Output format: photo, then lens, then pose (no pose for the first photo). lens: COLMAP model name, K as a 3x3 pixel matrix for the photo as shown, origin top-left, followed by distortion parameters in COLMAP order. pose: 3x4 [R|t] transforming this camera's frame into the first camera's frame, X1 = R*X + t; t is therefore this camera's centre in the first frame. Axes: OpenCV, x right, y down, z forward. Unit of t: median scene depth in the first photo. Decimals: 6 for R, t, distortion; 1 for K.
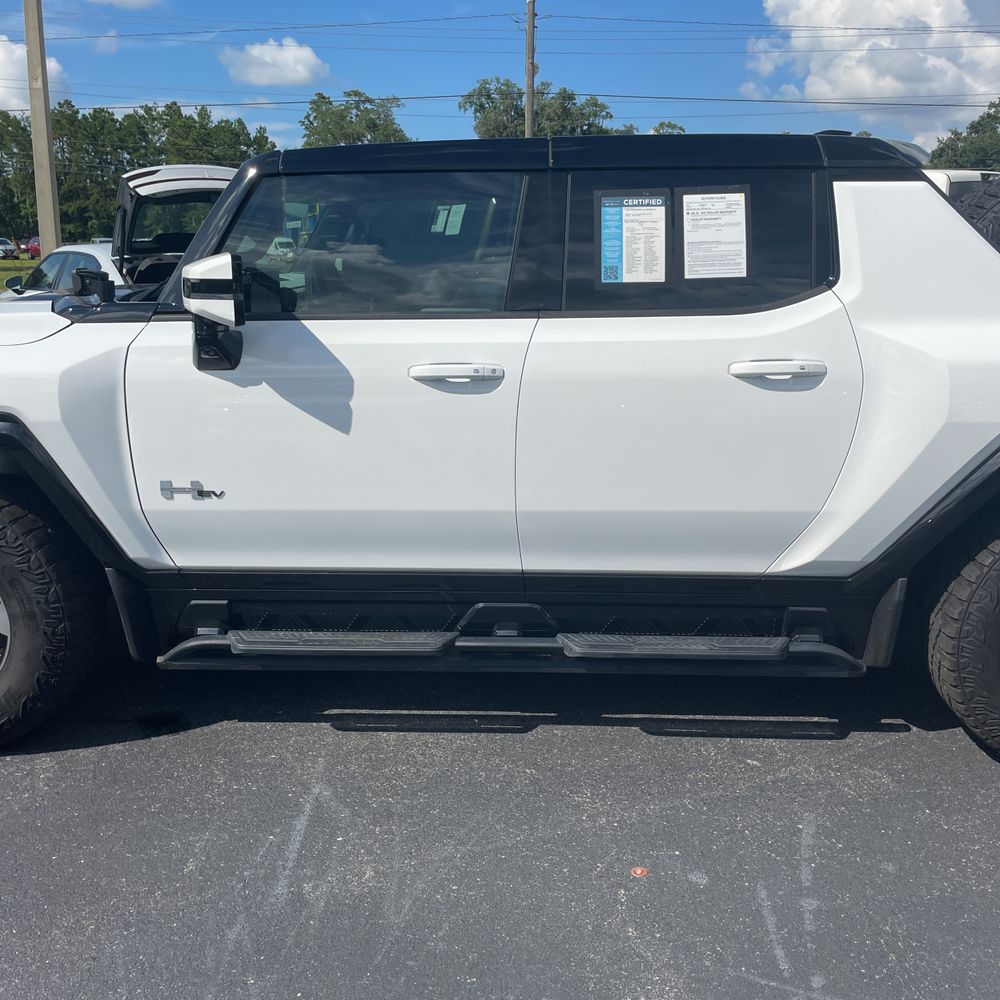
lens RADIAL K [[1100.9, 0, 527.5], [0, 1100.9, 500.1], [0, 0, 1]] dist [0.061838, -0.022359]
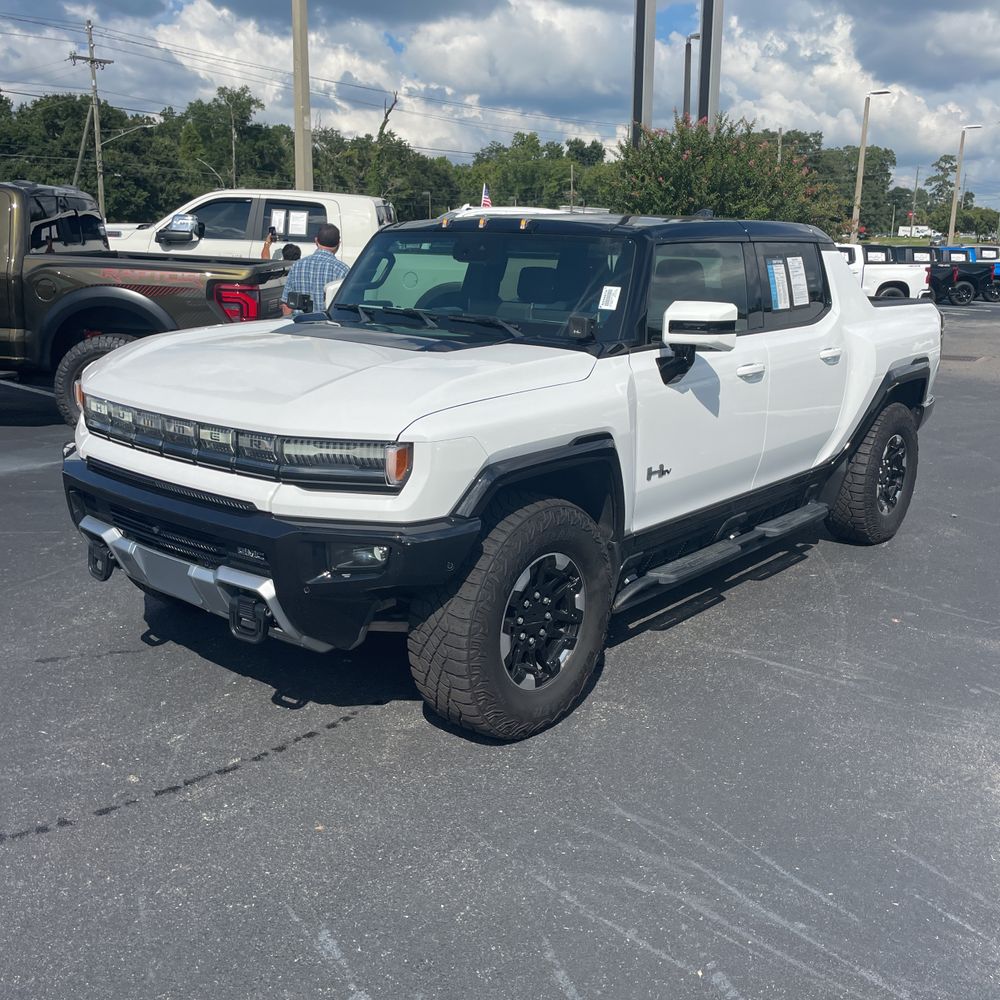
lens RADIAL K [[1091.8, 0, 570.4], [0, 1091.8, 500.1], [0, 0, 1]] dist [0.120024, -0.205861]
pose [[0.556564, -0.177845, 0.811547, -1.484804], [0.162107, 0.981291, 0.103869, -0.134090], [-0.814836, 0.073748, 0.574981, 0.304791]]
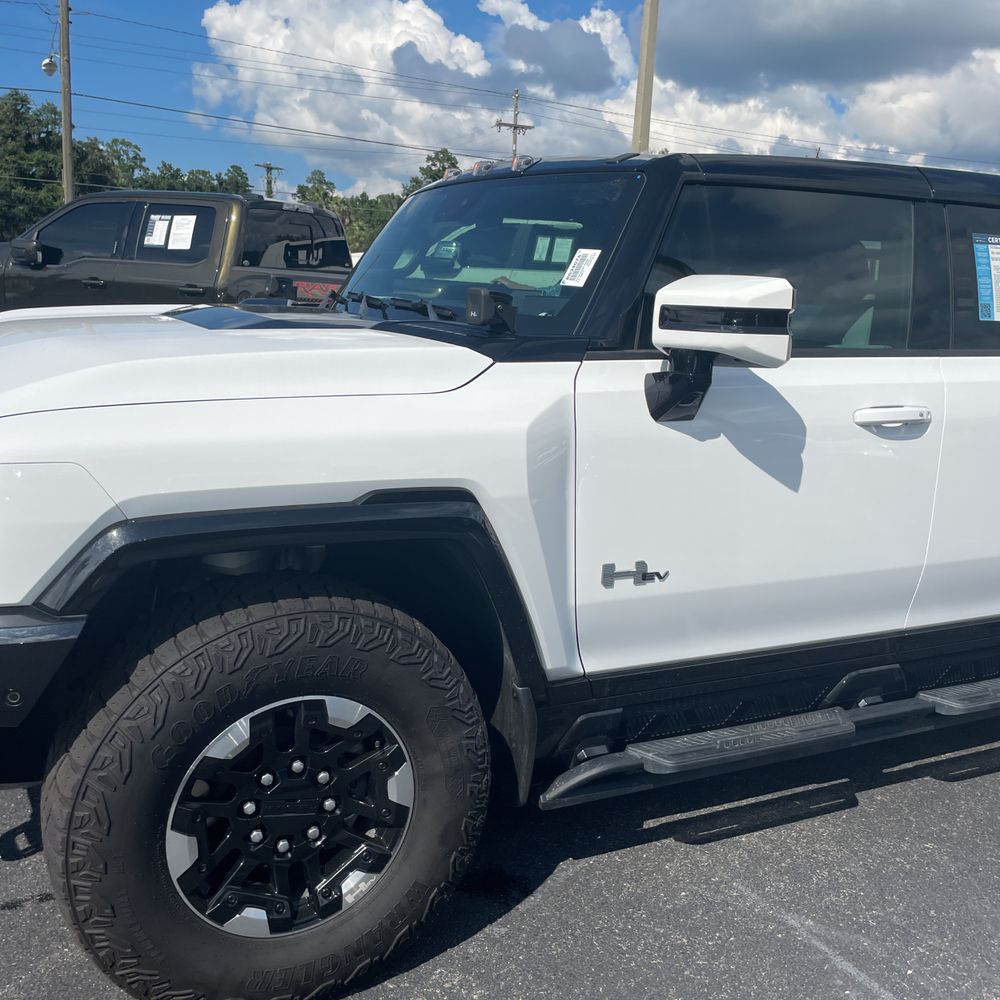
lens RADIAL K [[1085.0, 0, 501.5], [0, 1085.0, 485.0], [0, 0, 1]] dist [0.103319, -0.204705]
pose [[0.862302, -0.050754, 0.503844, -0.768670], [0.068881, 0.997473, -0.017407, -0.064620], [-0.501687, 0.049716, 0.863619, 0.380689]]
